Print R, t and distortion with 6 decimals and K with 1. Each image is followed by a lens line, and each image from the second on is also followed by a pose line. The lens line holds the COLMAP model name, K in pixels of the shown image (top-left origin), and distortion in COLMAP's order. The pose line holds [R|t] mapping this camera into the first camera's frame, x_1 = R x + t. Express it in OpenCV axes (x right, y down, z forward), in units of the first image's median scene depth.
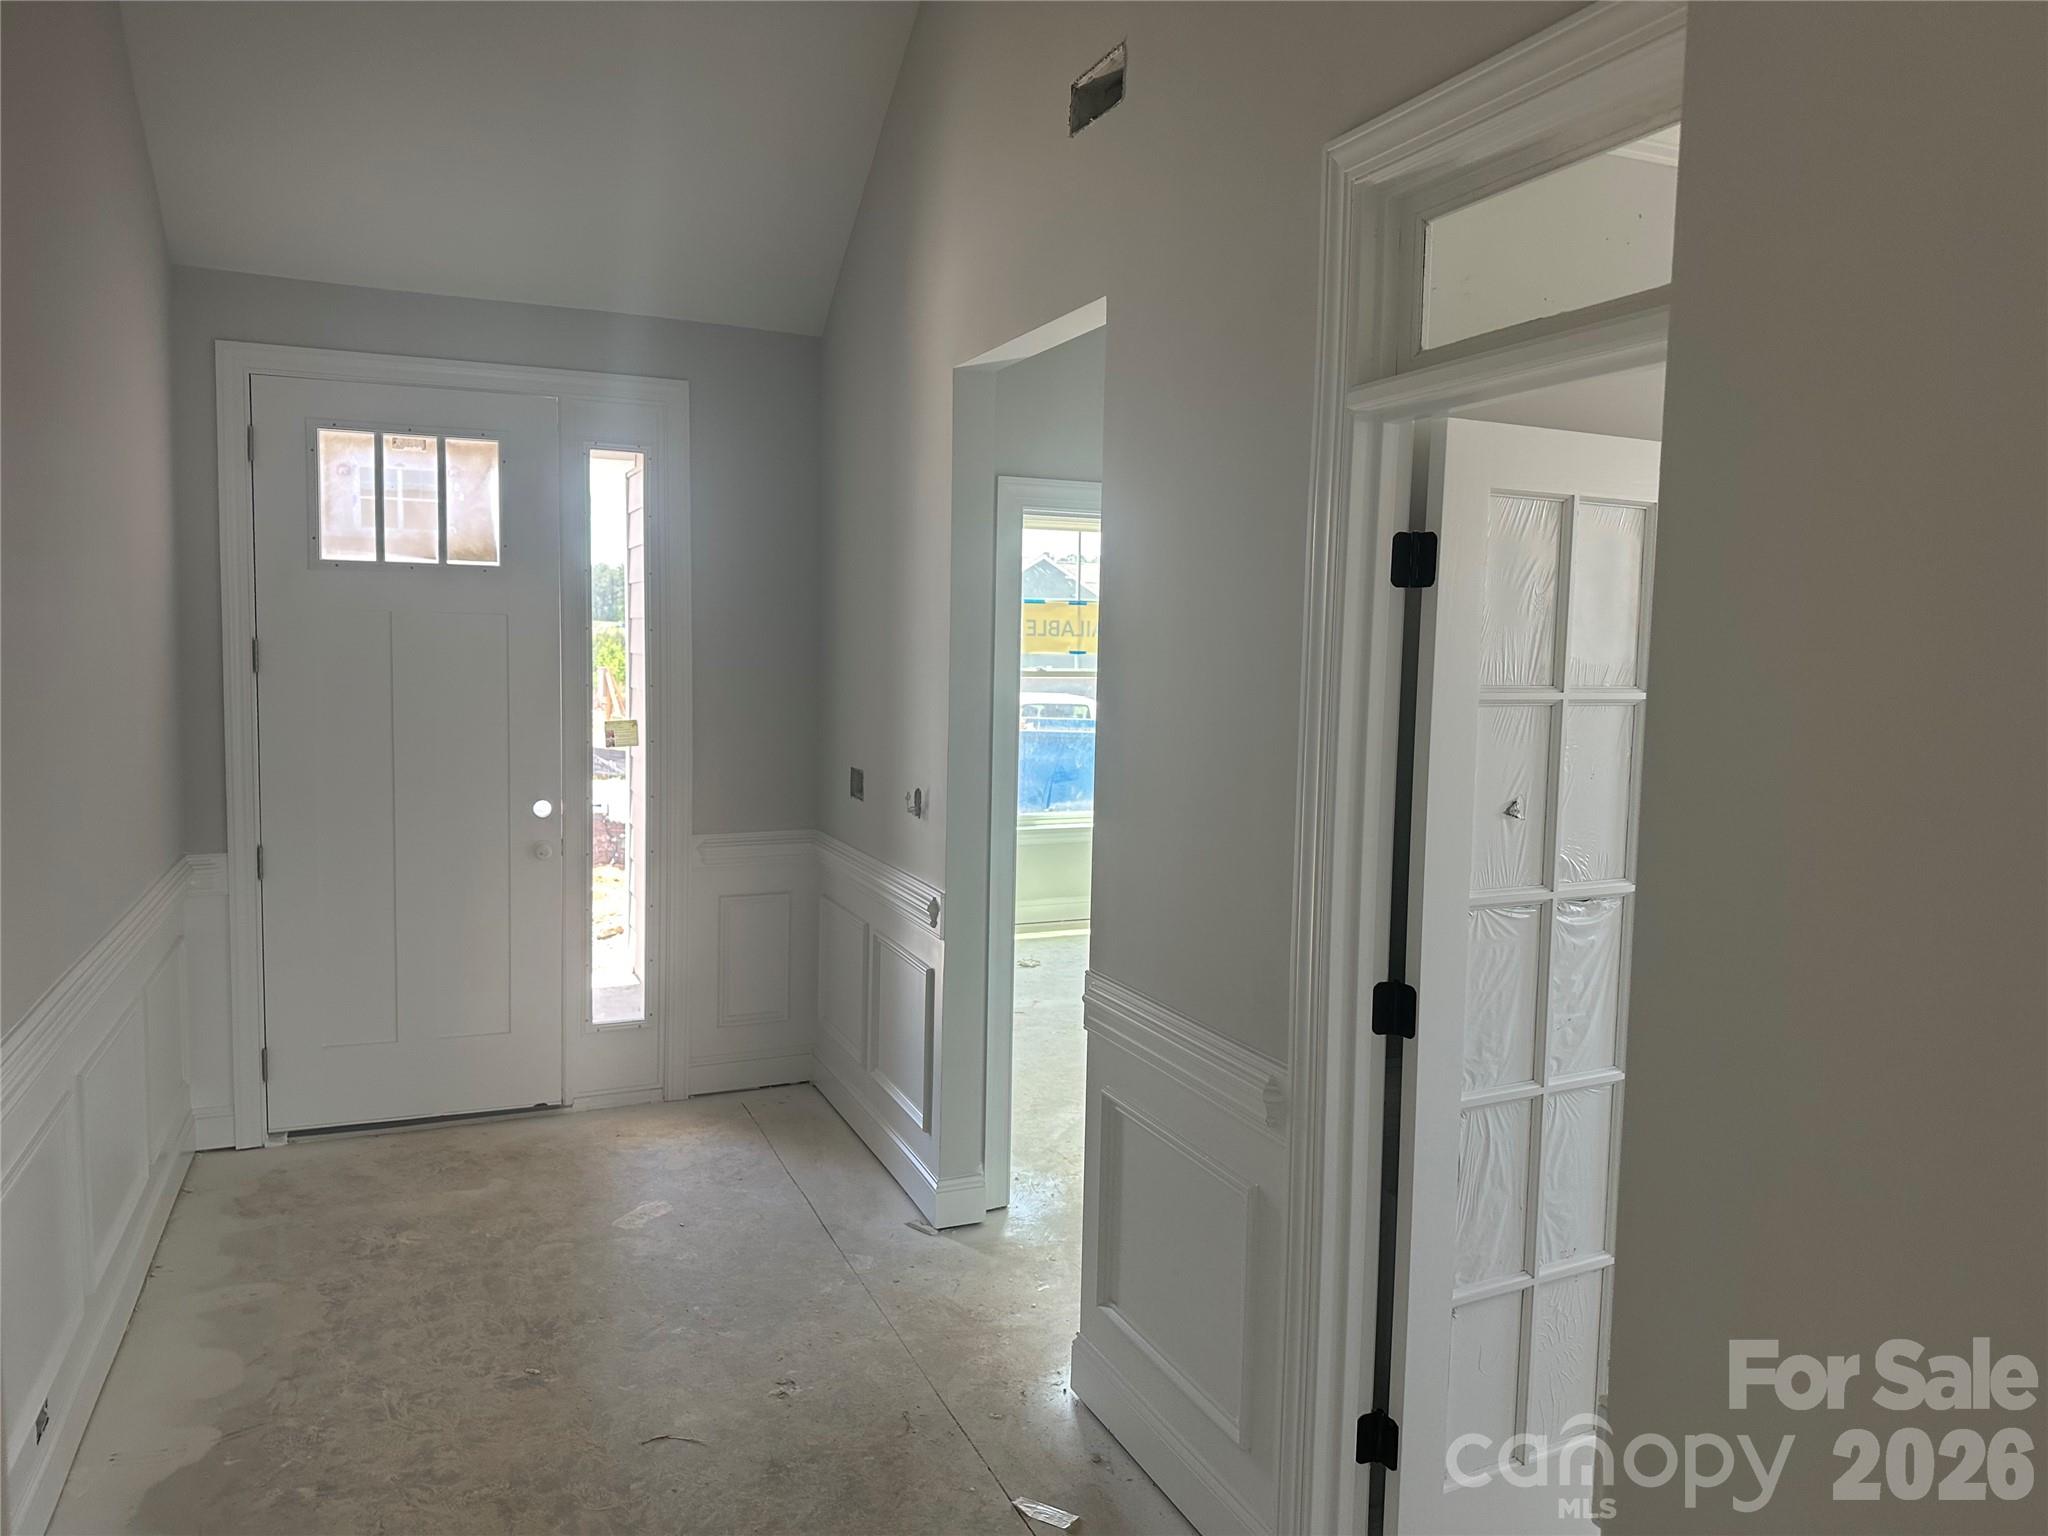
lens RADIAL K [[1427.5, 0, 1042.2], [0, 1427.5, 776.9], [0, 0, 1]] dist [0.006759, -0.013738]
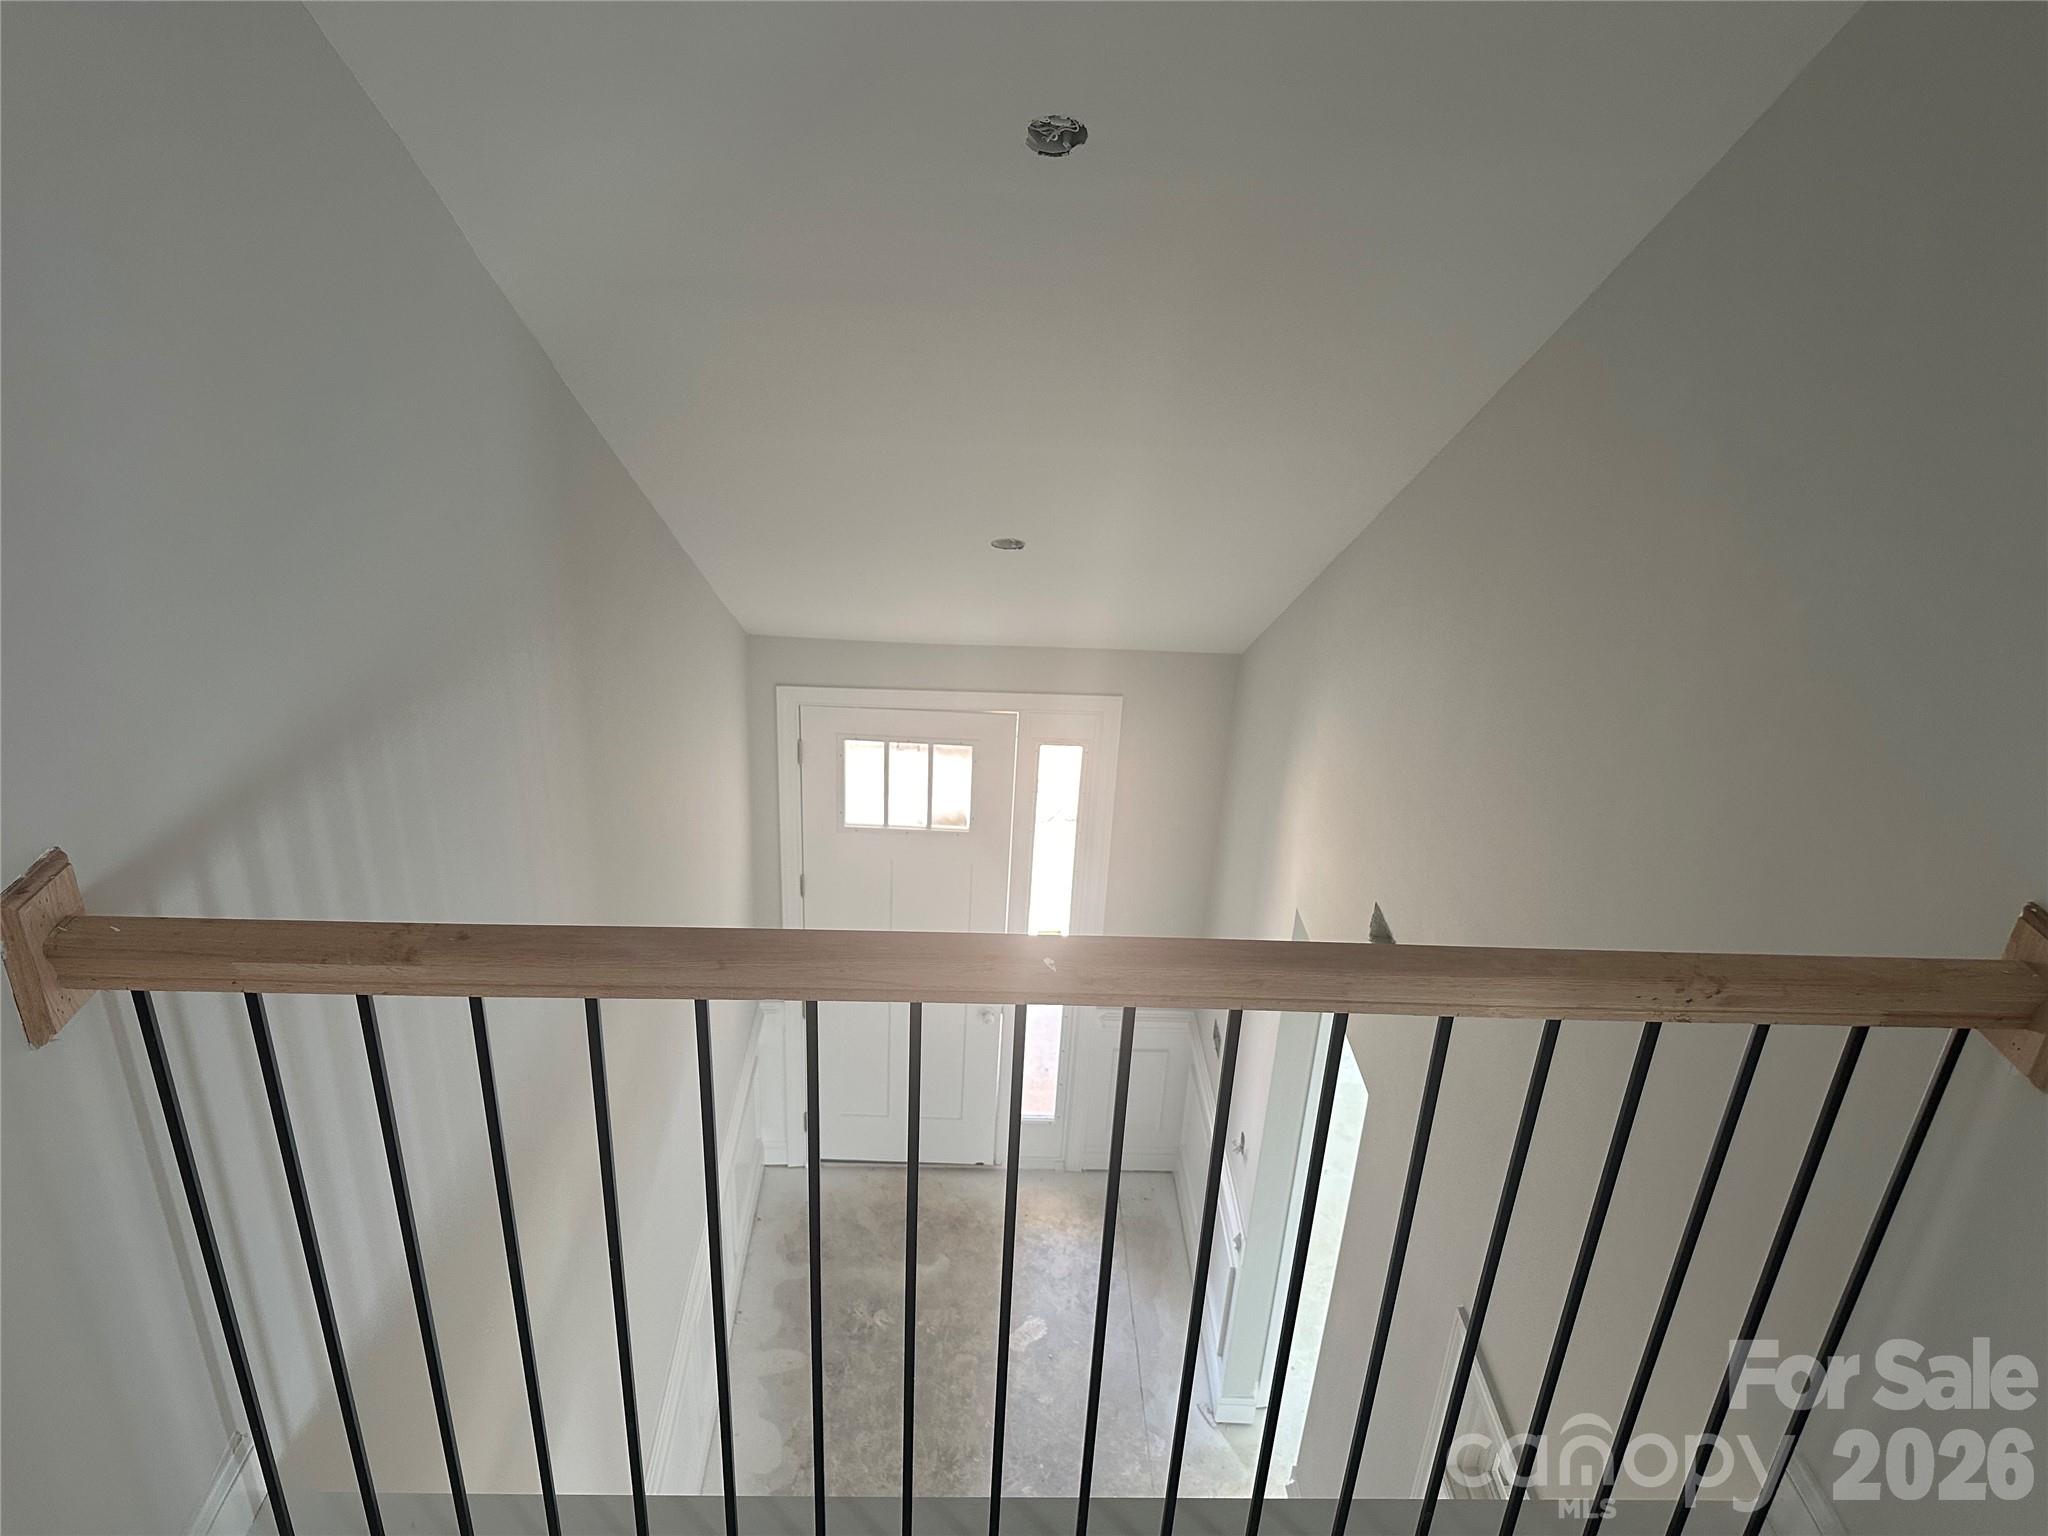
lens RADIAL K [[1427.5, 0, 1031.0], [0, 1427.5, 752.8], [0, 0, 1]] dist [0.006759, -0.013738]
pose [[0.927304, 0.182539, -0.326784, 0.086283], [-0.065013, 0.938305, 0.339644, -0.685496], [0.368621, -0.293708, 0.881961, -0.105436]]
